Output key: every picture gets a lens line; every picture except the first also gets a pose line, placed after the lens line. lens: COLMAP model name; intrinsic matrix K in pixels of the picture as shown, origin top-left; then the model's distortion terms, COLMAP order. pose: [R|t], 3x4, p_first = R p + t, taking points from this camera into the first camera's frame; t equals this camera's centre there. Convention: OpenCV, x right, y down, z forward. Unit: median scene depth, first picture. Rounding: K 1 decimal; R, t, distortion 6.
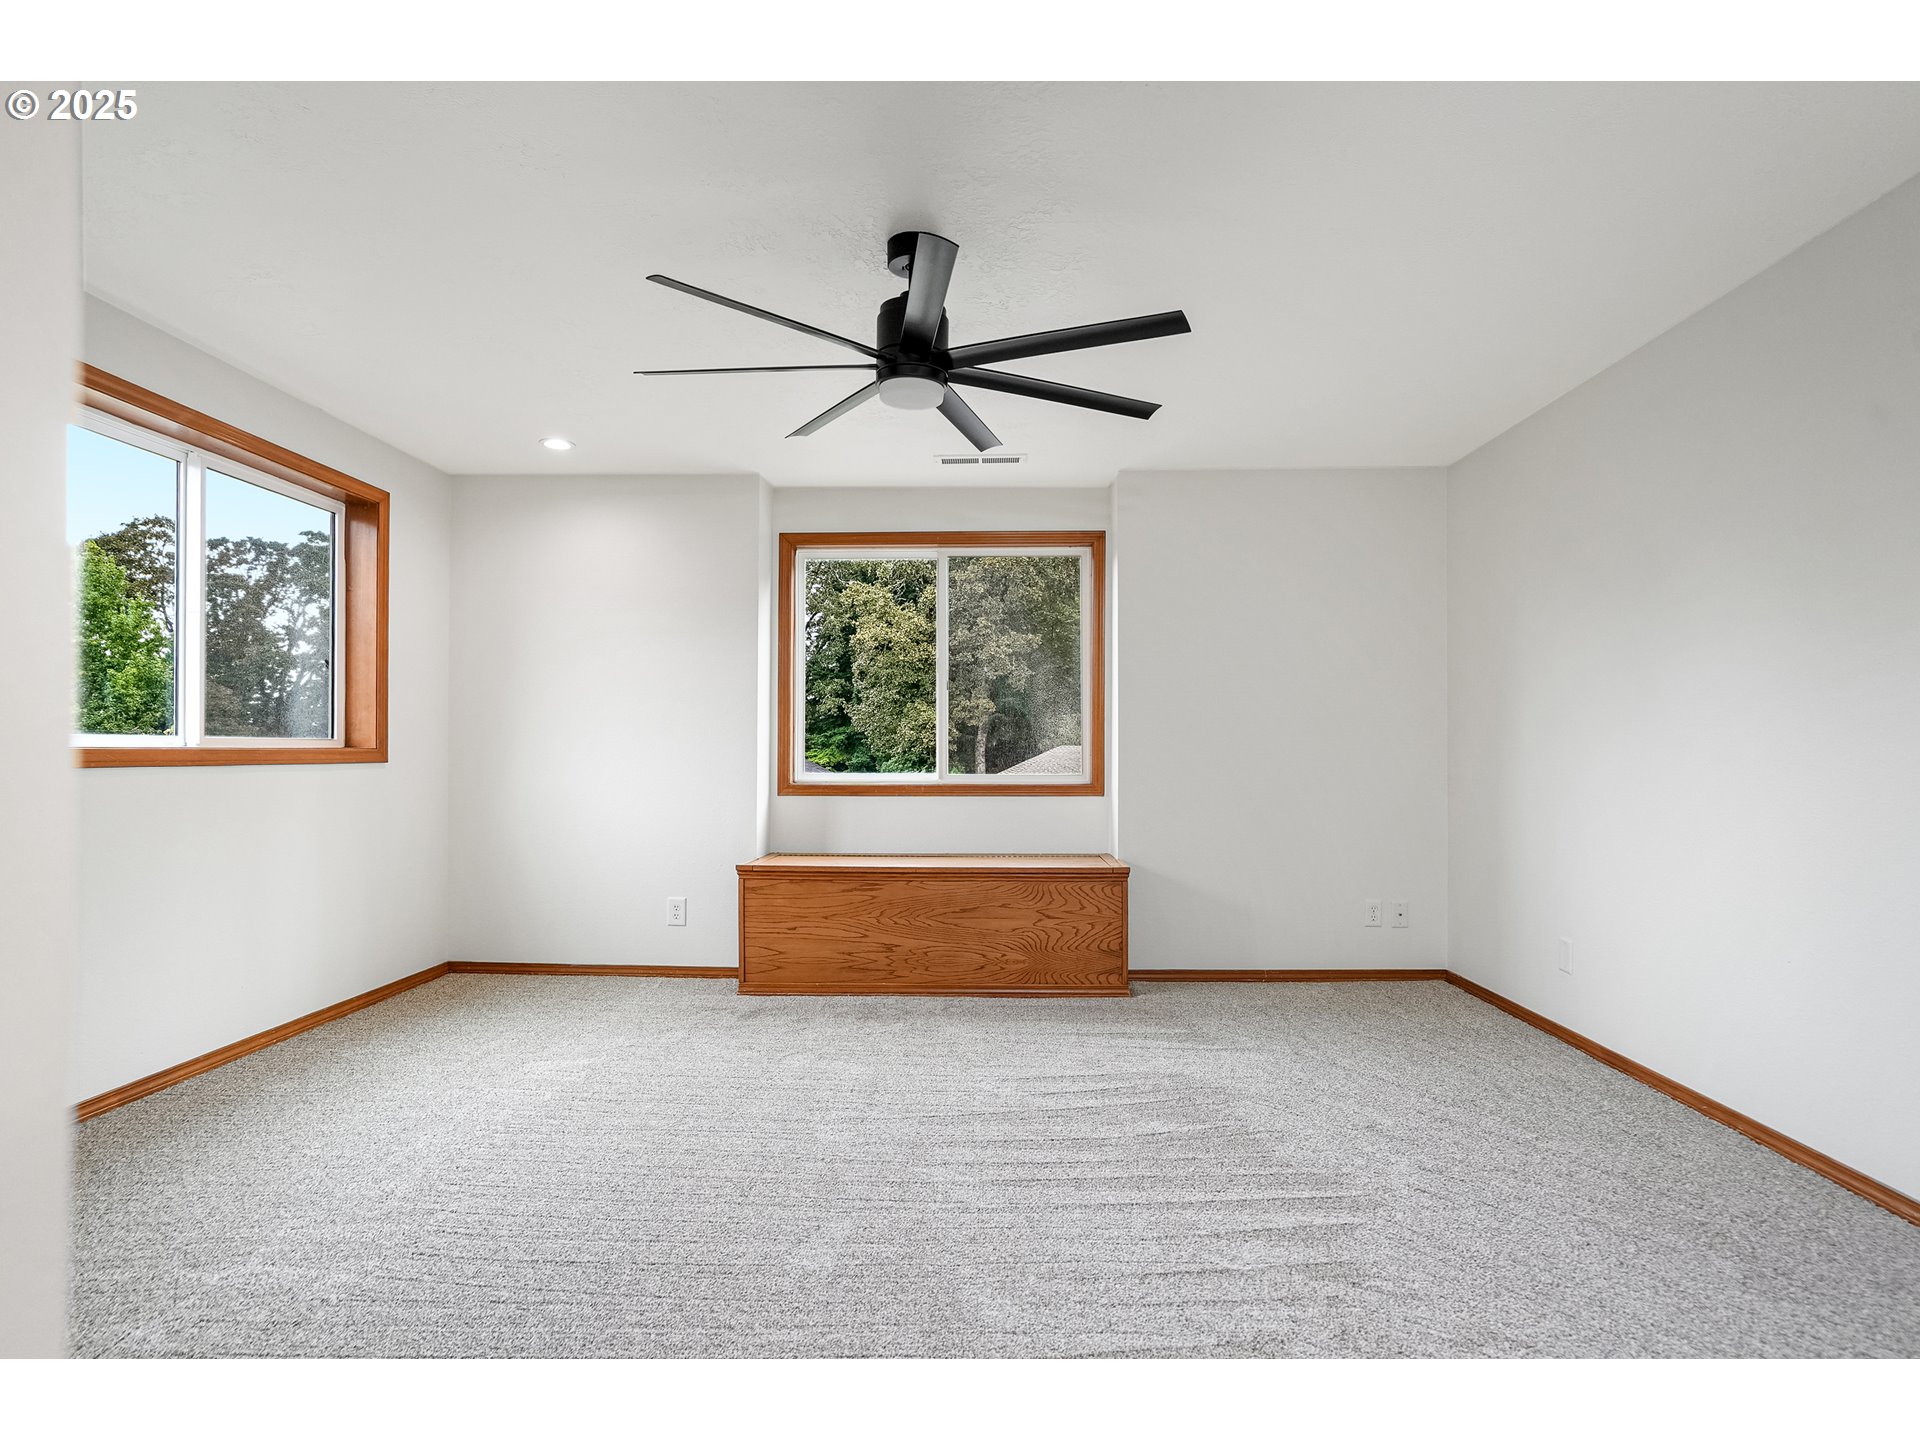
lens RADIAL K [[1057.3, 0, 1025.2], [0, 1057.3, 706.5], [0, 0, 1]] dist [-0.022483, 0.020870]
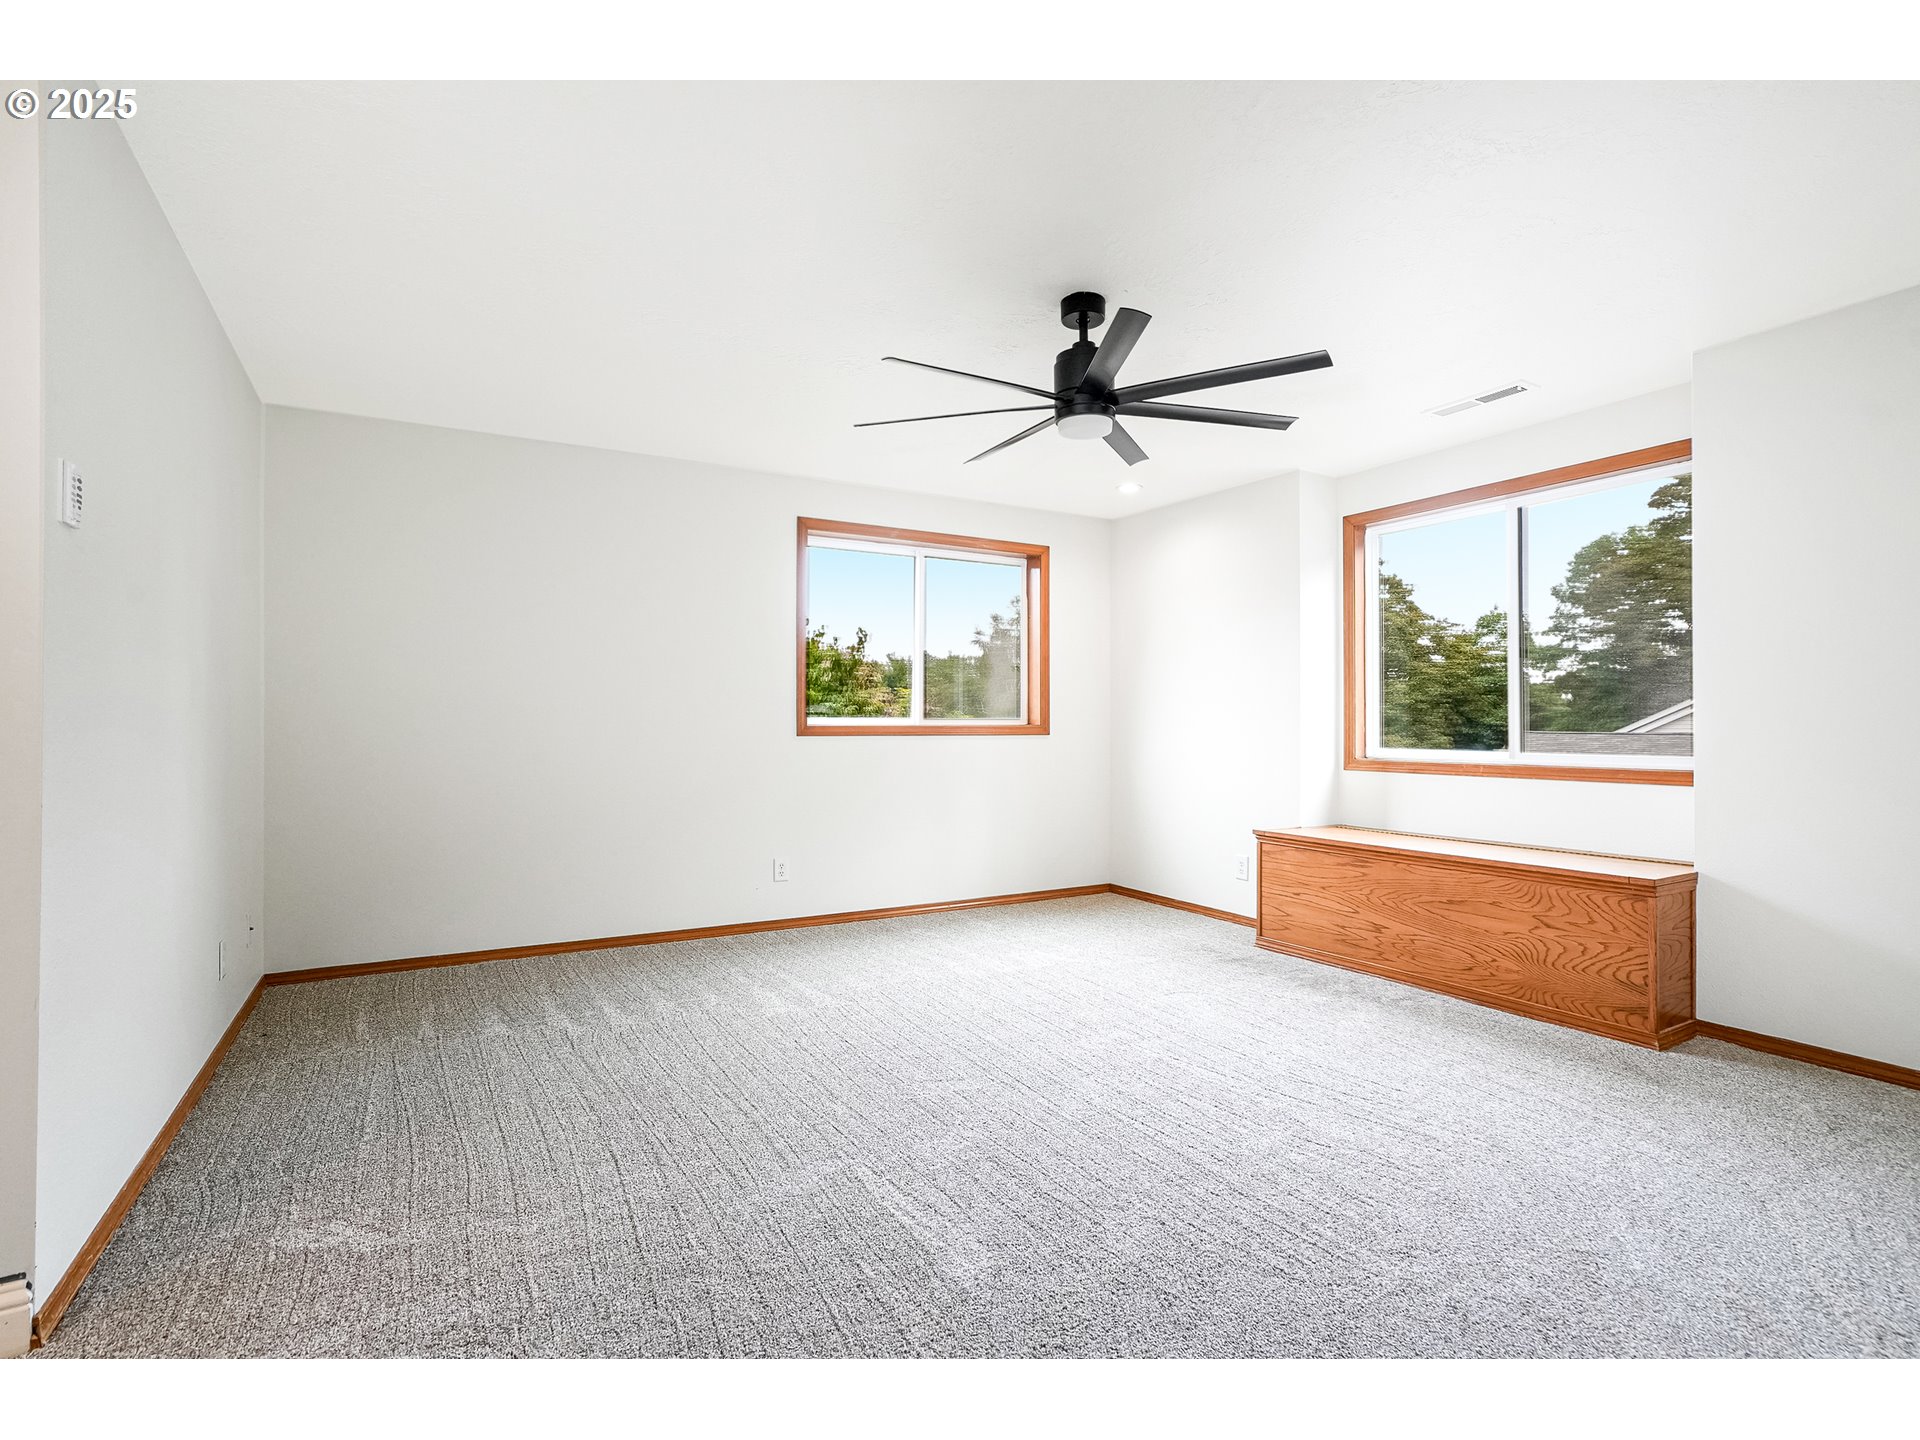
lens RADIAL K [[1037.1, 0, 948.9], [0, 1037.1, 714.8], [0, 0, 1]] dist [-0.038104, 0.034778]
pose [[0.445825, -0.011191, -0.895050, 0.547348], [0.039343, 0.999200, 0.007103, 0.009153], [0.894255, -0.038381, 0.445908, 0.227985]]
